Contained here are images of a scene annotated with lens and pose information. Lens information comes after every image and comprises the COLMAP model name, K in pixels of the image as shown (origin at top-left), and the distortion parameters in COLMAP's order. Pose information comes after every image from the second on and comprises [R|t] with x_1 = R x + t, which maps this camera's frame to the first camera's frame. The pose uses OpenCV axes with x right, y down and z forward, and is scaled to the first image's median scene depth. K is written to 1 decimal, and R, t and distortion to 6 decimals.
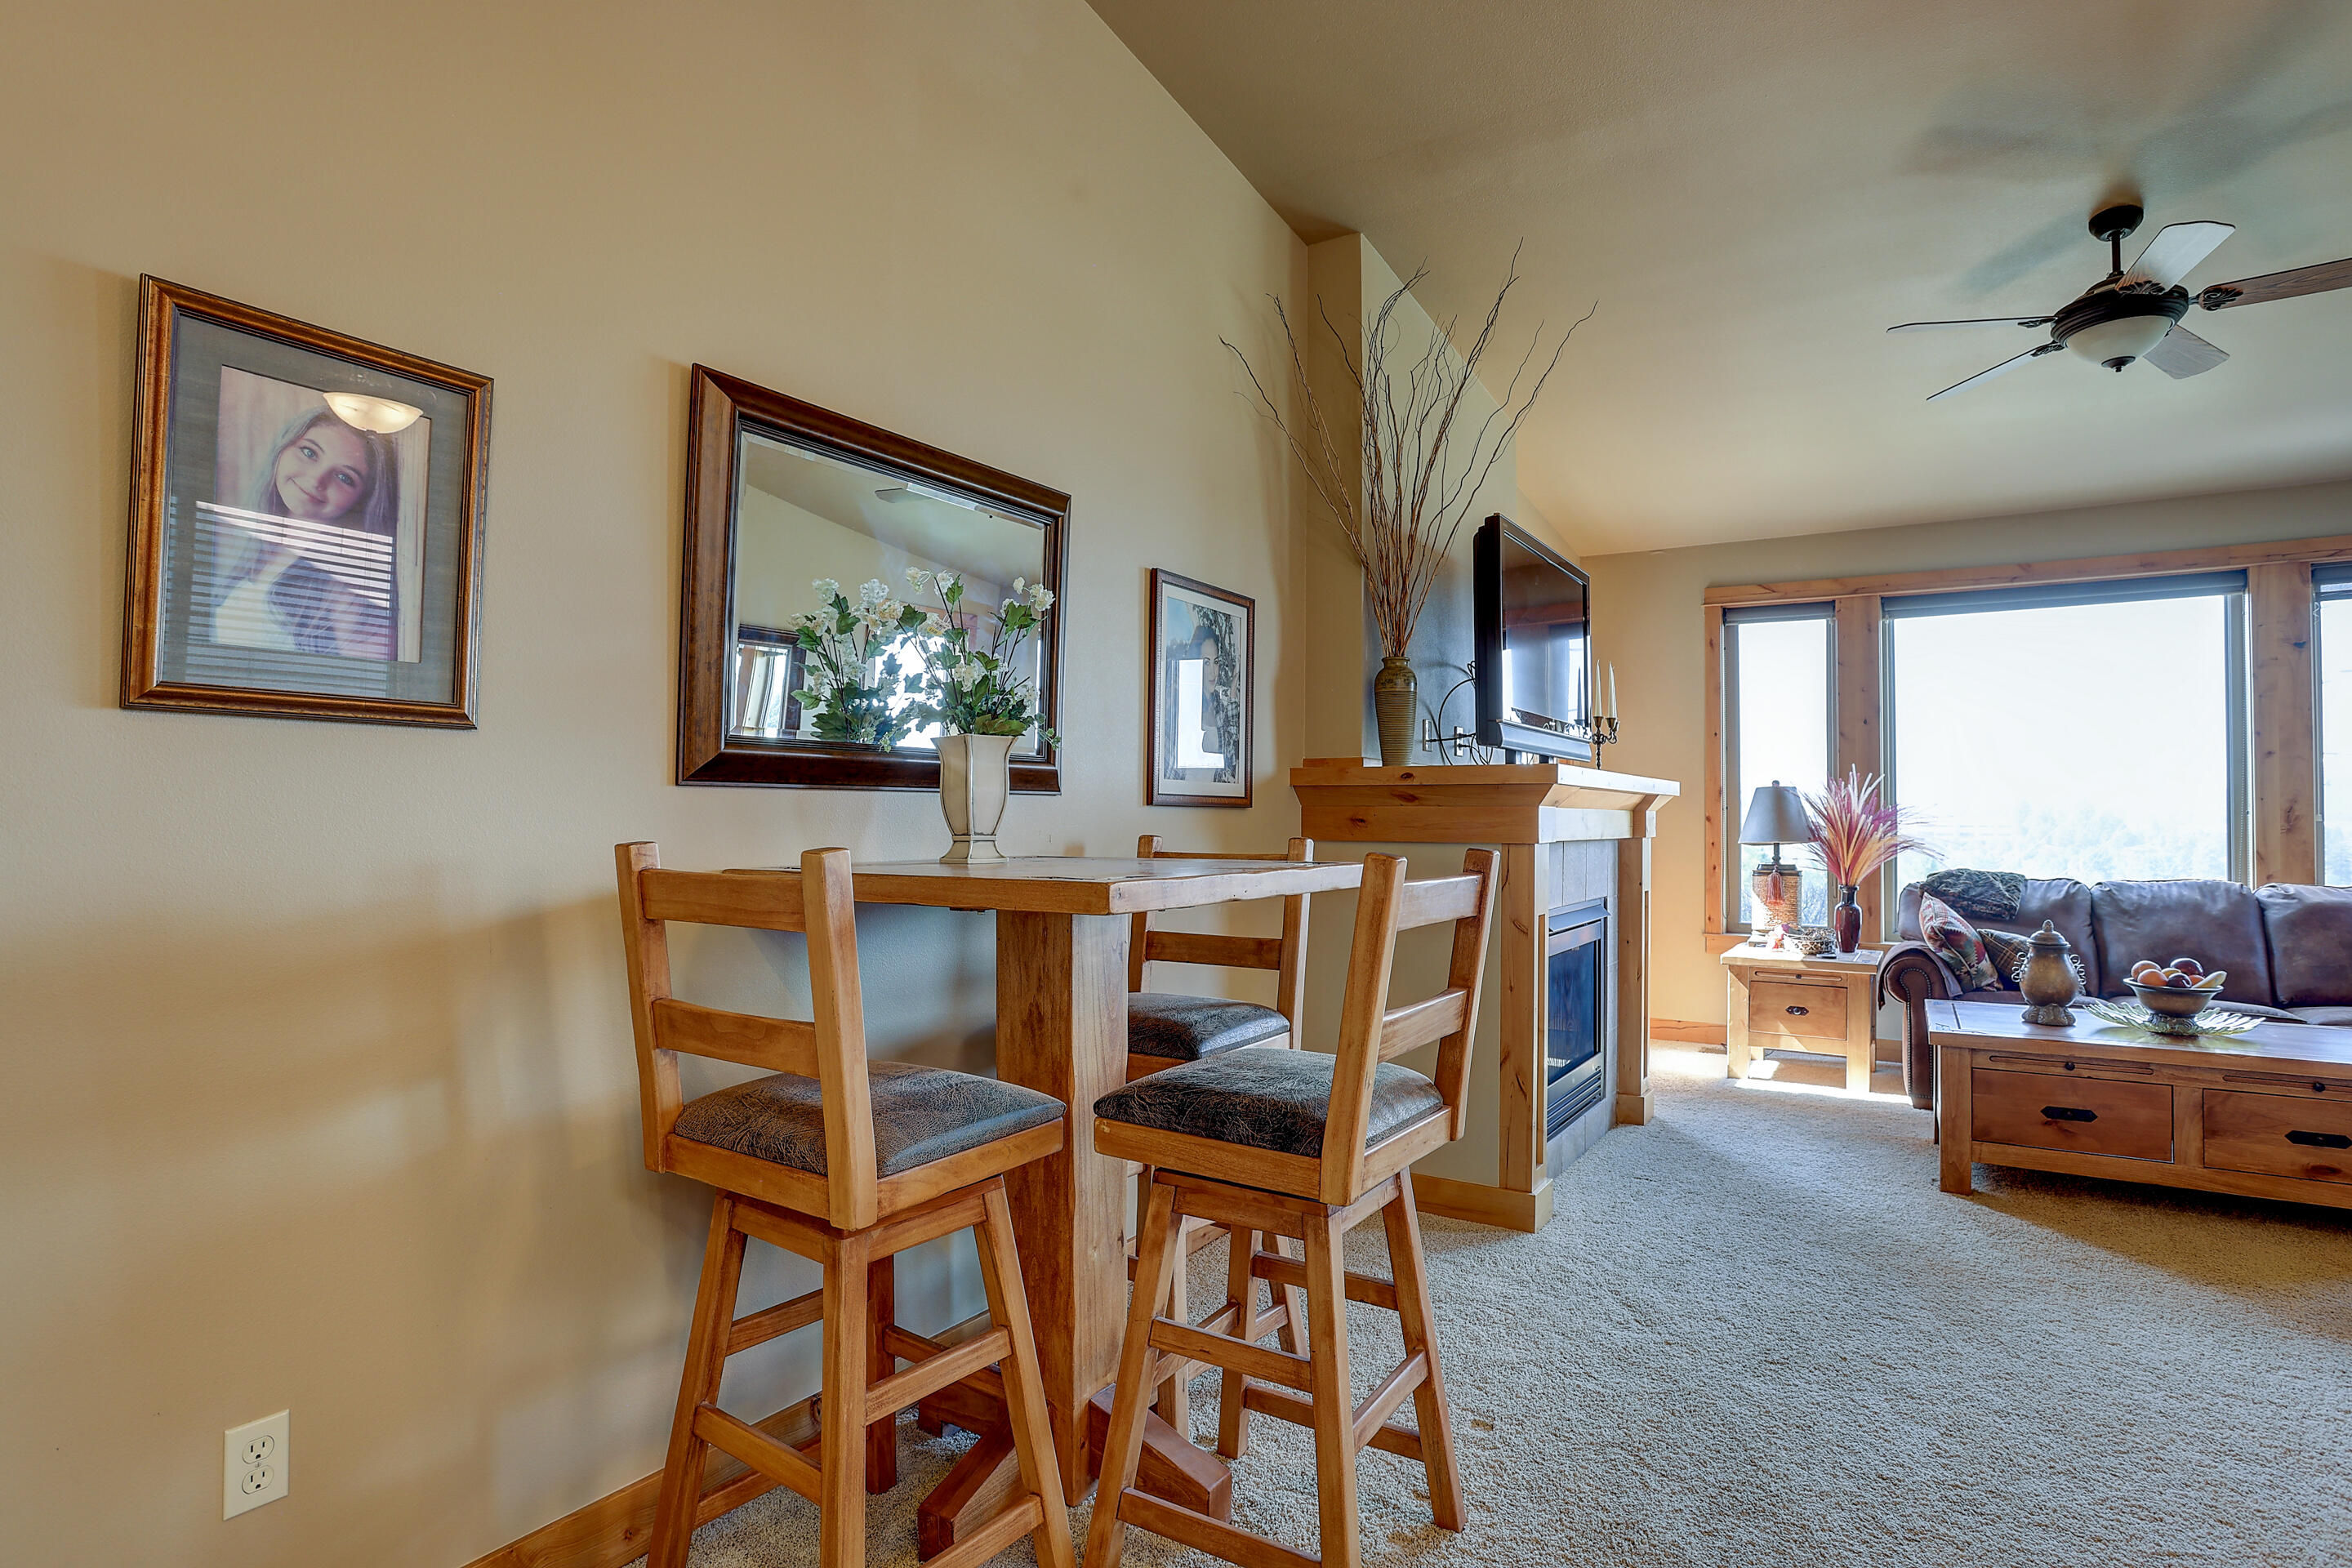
lens RADIAL K [[1267.5, 0, 1180.9], [0, 1267.5, 776.8], [0, 0, 1]] dist [0.028772, 0.000620]
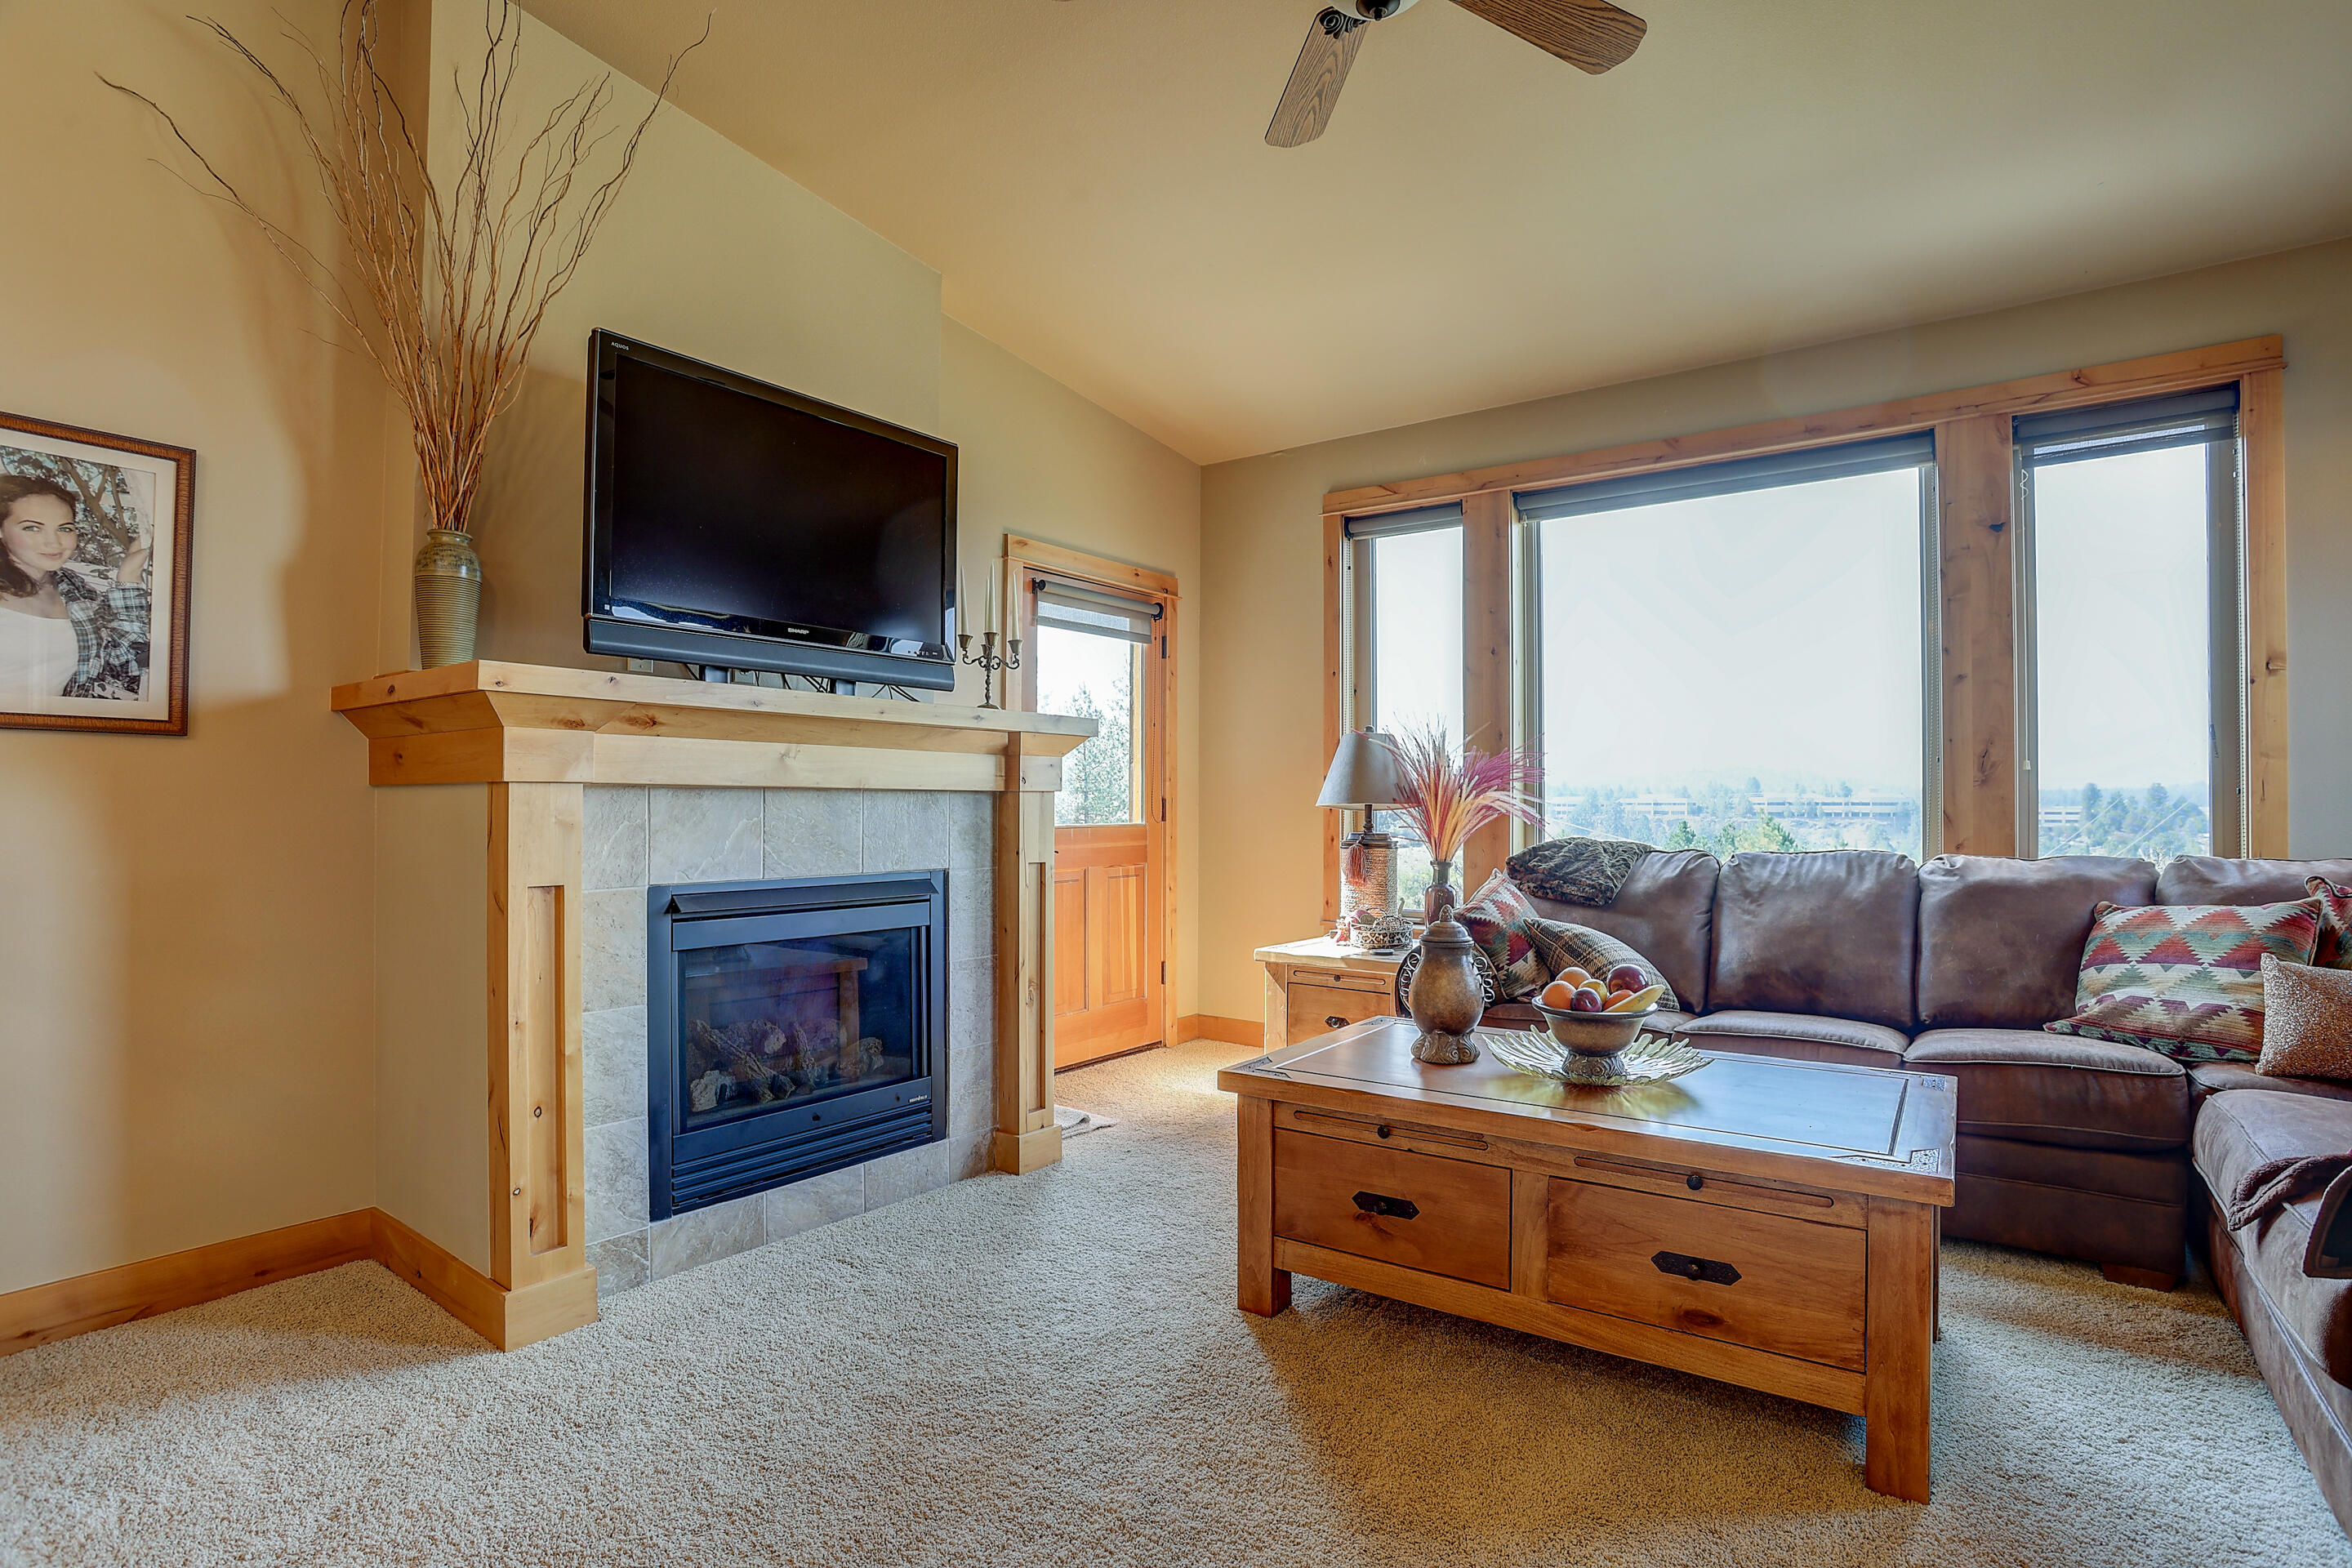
lens RADIAL K [[1158.8, 0, 1176.0], [0, 1158.8, 784.0], [0, 0, 1]] dist [-0.038439, 0.002087]
pose [[0.991781, -0.004581, -0.127866, 0.505301], [0.005877, 0.999935, 0.009761, 0.034683], [0.127813, -0.010433, 0.991743, 0.320080]]
